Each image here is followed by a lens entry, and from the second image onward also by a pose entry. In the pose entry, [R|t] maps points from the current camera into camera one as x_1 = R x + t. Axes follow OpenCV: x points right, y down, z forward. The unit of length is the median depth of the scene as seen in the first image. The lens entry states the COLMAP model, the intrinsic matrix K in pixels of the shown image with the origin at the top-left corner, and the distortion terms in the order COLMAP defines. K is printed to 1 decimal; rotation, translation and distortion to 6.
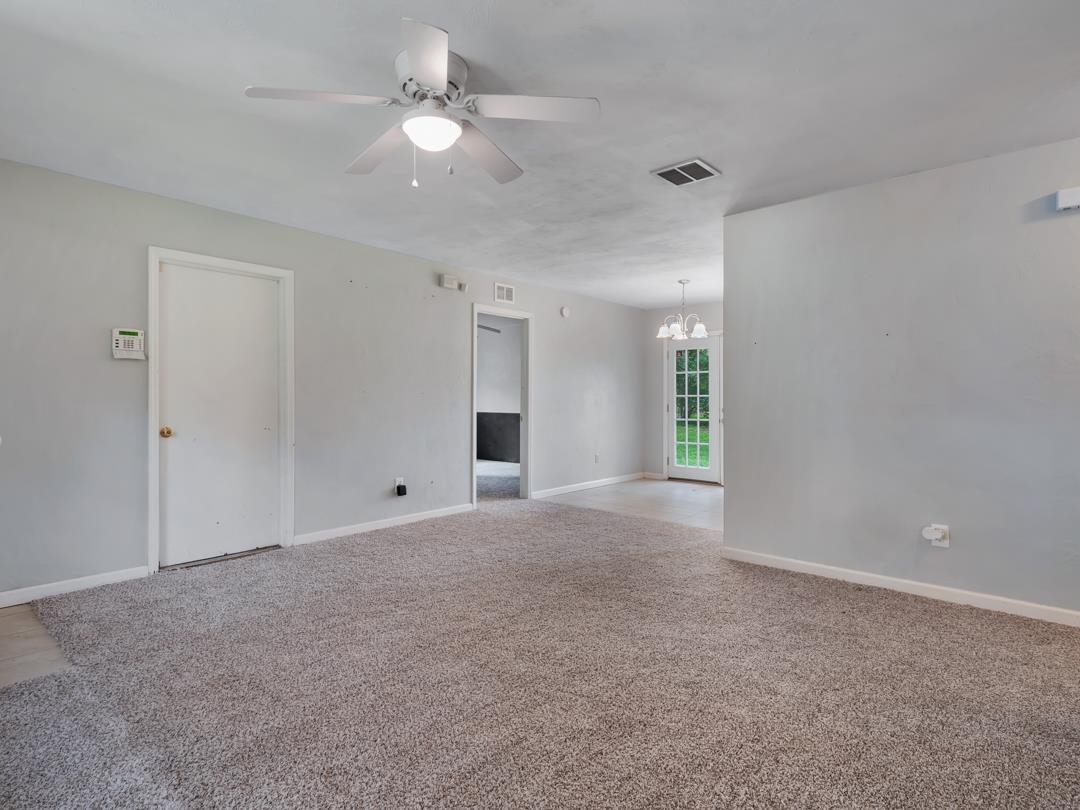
lens RADIAL K [[565.0, 0, 537.4], [0, 565.0, 401.7], [0, 0, 1]] dist [0.021843, -0.016071]
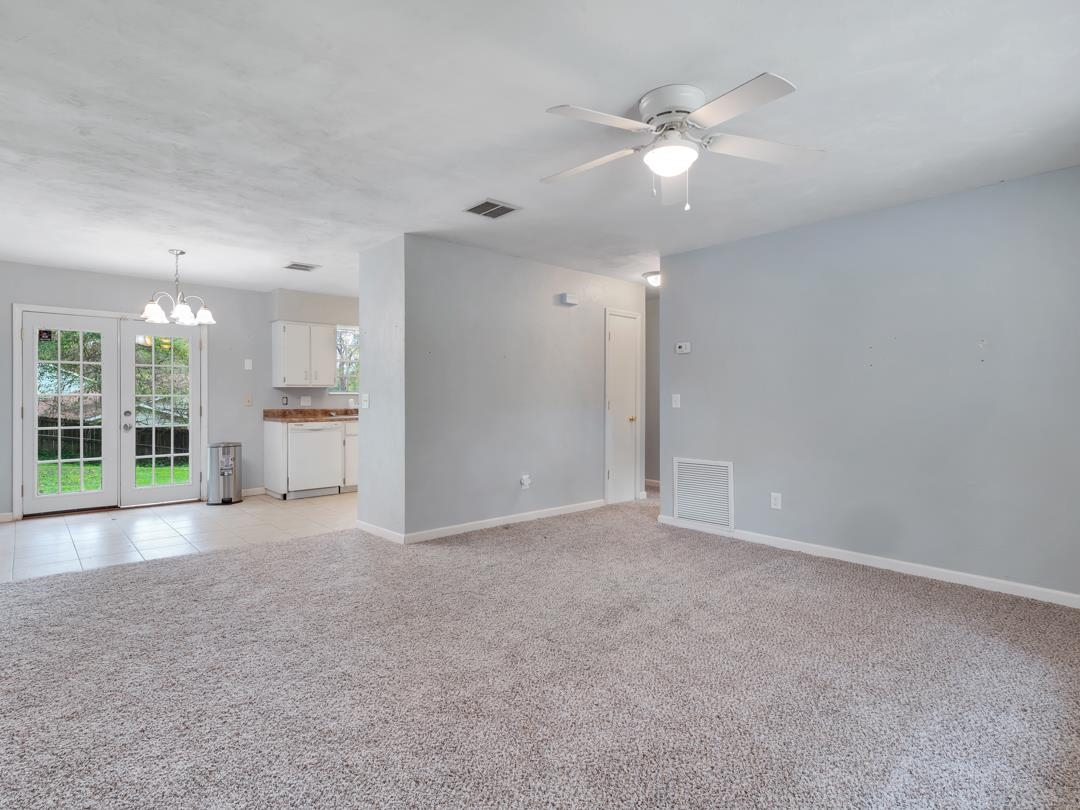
lens RADIAL K [[557.3, 0, 538.1], [0, 557.3, 400.0], [0, 0, 1]] dist [0.002830, -0.000324]
pose [[0.116211, -0.002990, 0.993220, -0.483341], [0.004134, 0.999988, 0.002527, -0.003925], [-0.993216, 0.003812, 0.116222, 0.420753]]
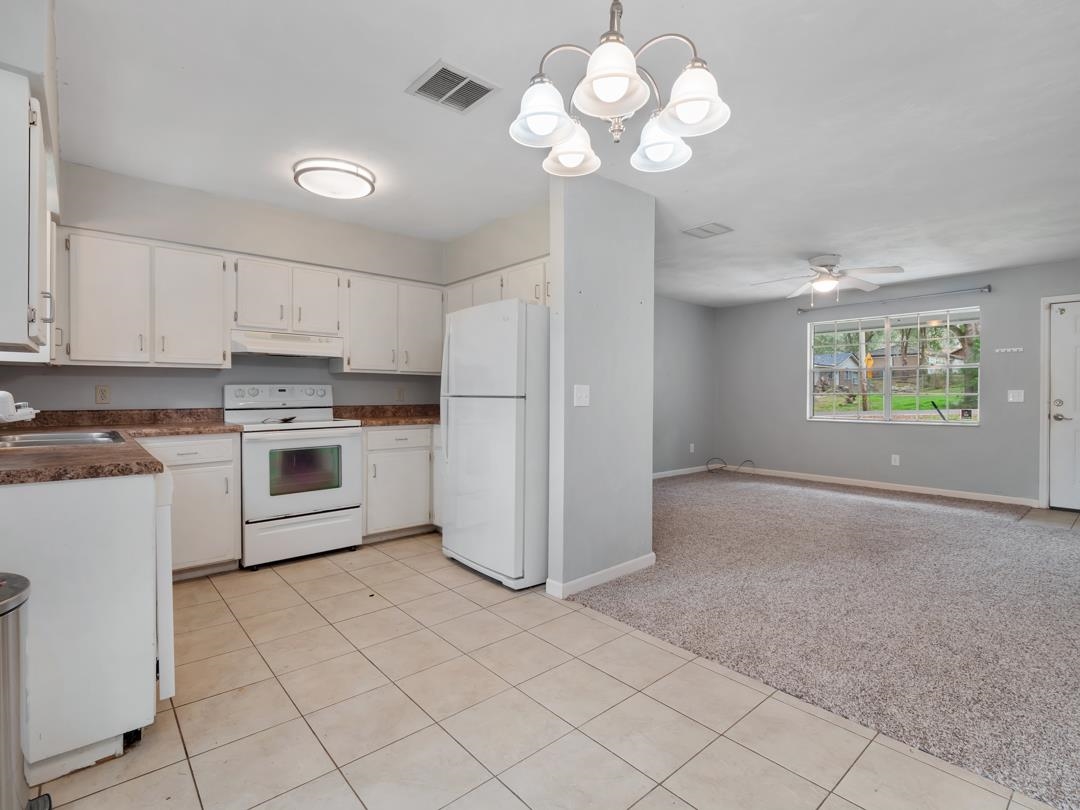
lens RADIAL K [[526.0, 0, 534.9], [0, 526.0, 397.8], [0, 0, 1]] dist [0.003189, -0.000560]
pose [[-0.989636, -0.005498, 0.143496, 0.272258], [-0.003442, 0.999888, 0.014578, -0.006509], [-0.143560, 0.013933, -0.989544, 1.286407]]
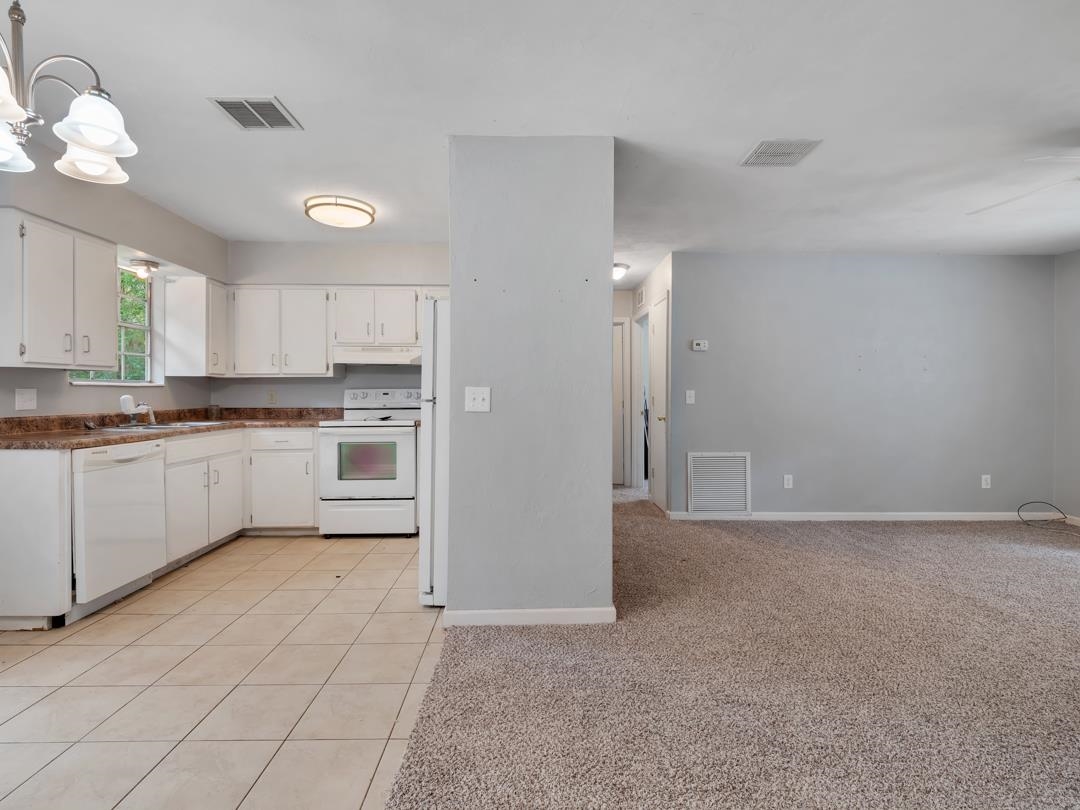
lens RADIAL K [[526.0, 0, 534.9], [0, 526.0, 397.8], [0, 0, 1]] dist [0.003189, -0.000560]
pose [[-0.668848, -0.006741, 0.743369, -0.063839], [0.001238, 0.999947, 0.010181, -0.006877], [-0.743398, 0.007730, -0.668804, 1.031144]]
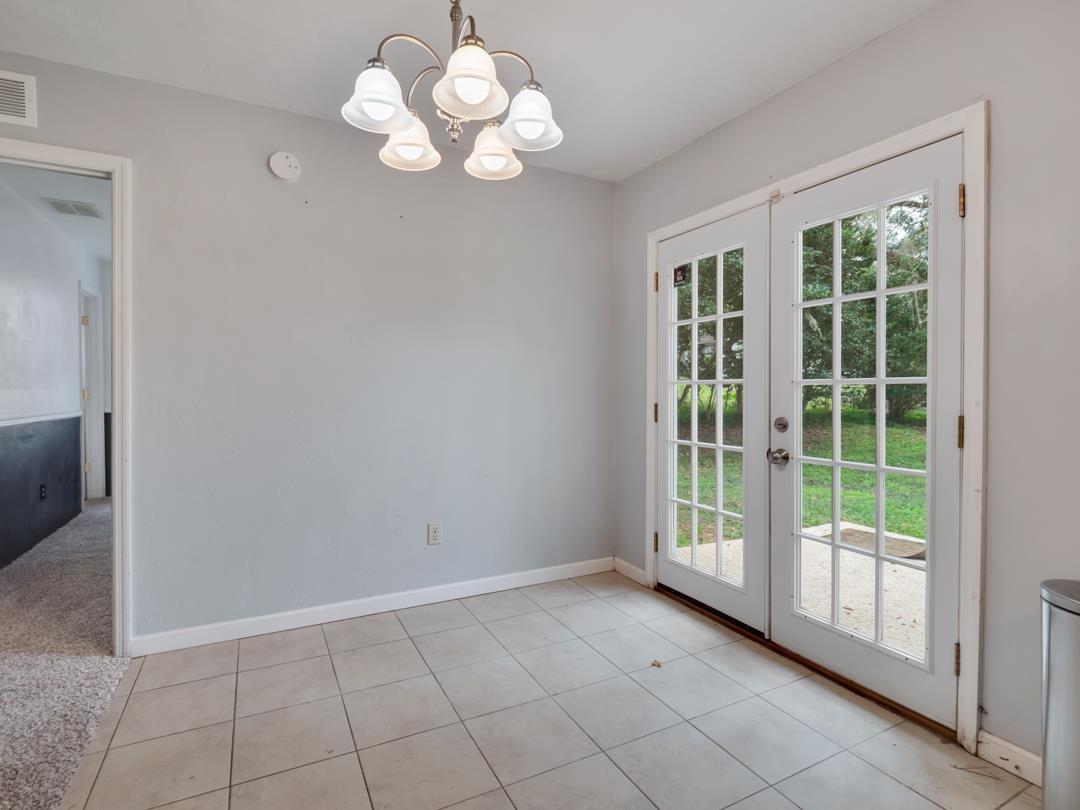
lens RADIAL K [[543.4, 0, 523.7], [0, 543.4, 400.5], [0, 0, 1]] dist [0.049903, -0.015764]
pose [[0.923646, 0.005896, -0.383201, 0.395388], [0.000599, 0.999858, 0.016829, -0.005682], [0.383246, -0.015773, 0.923512, 0.811999]]
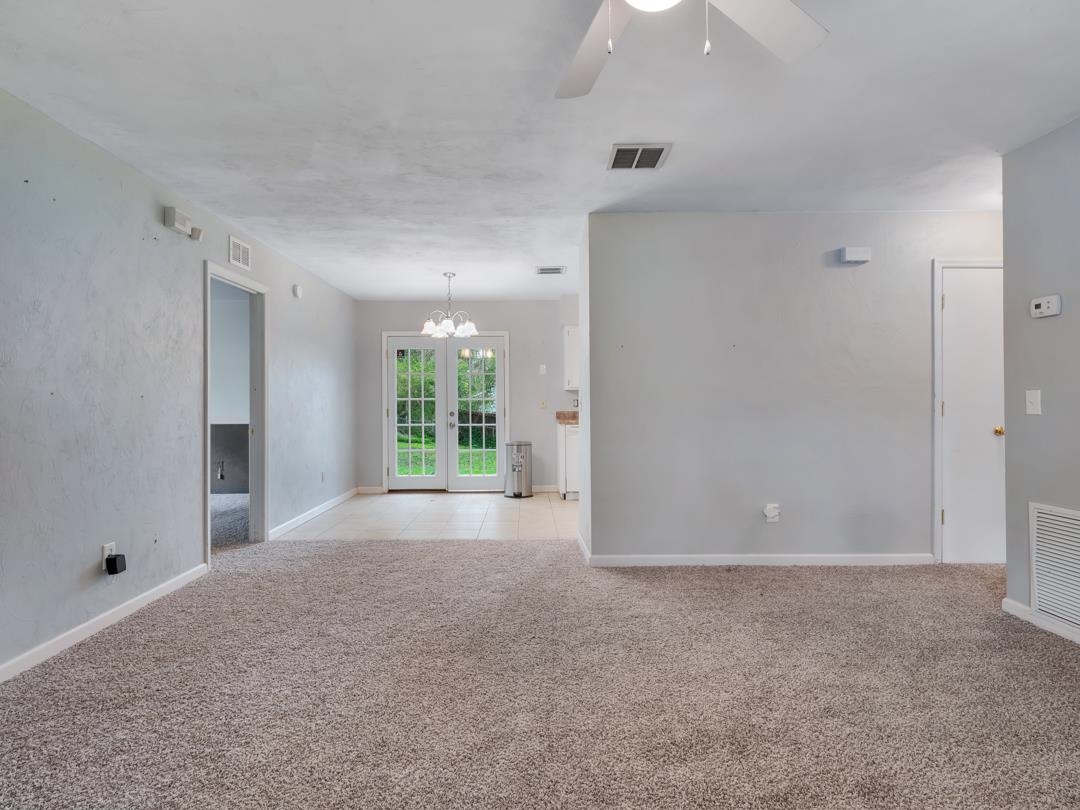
lens RADIAL K [[565.0, 0, 537.4], [0, 565.0, 401.7], [0, 0, 1]] dist [0.021843, -0.016071]
pose [[0.742947, -0.006518, 0.669319, -0.260941], [0.010062, 0.999948, -0.001431, -0.003598], [-0.669275, 0.007799, 0.742974, 0.233854]]
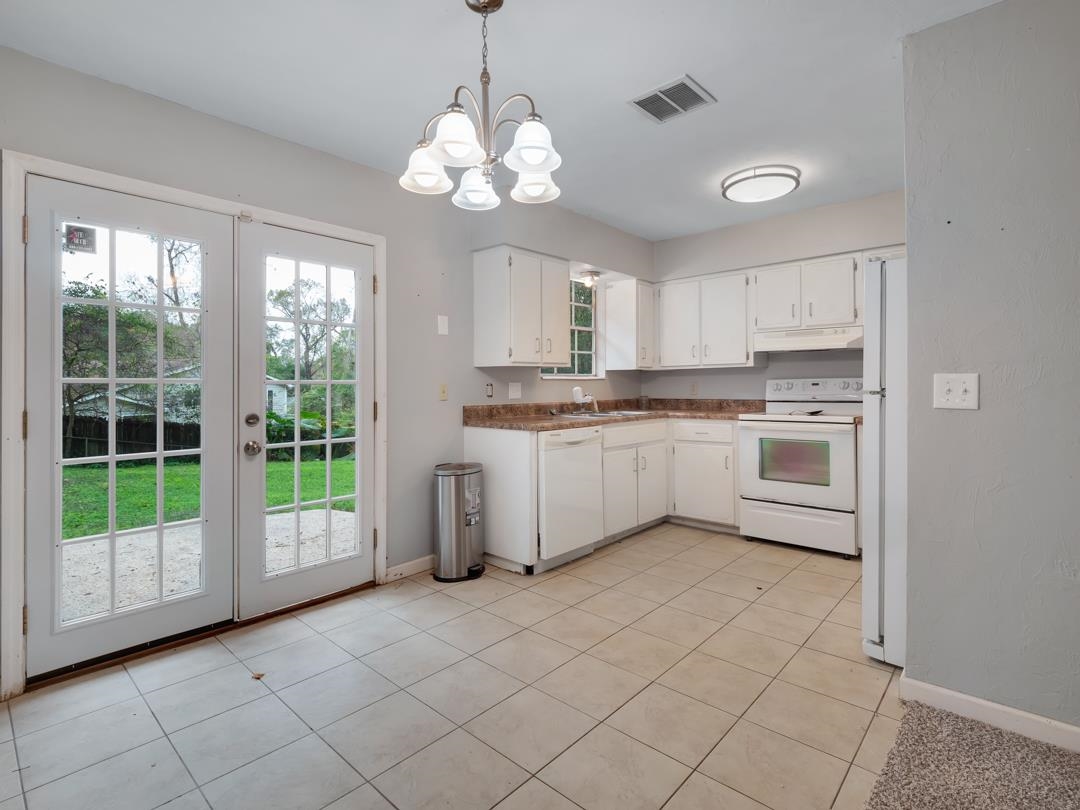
lens RADIAL K [[531.7, 0, 539.4], [0, 531.7, 383.6], [0, 0, 1]] dist [0.002810, -0.001618]
pose [[0.024912, 0.003649, 0.999683, -0.022559], [0.009853, 0.999944, -0.003896, -0.006810], [-0.999641, 0.009947, 0.024874, 1.008538]]
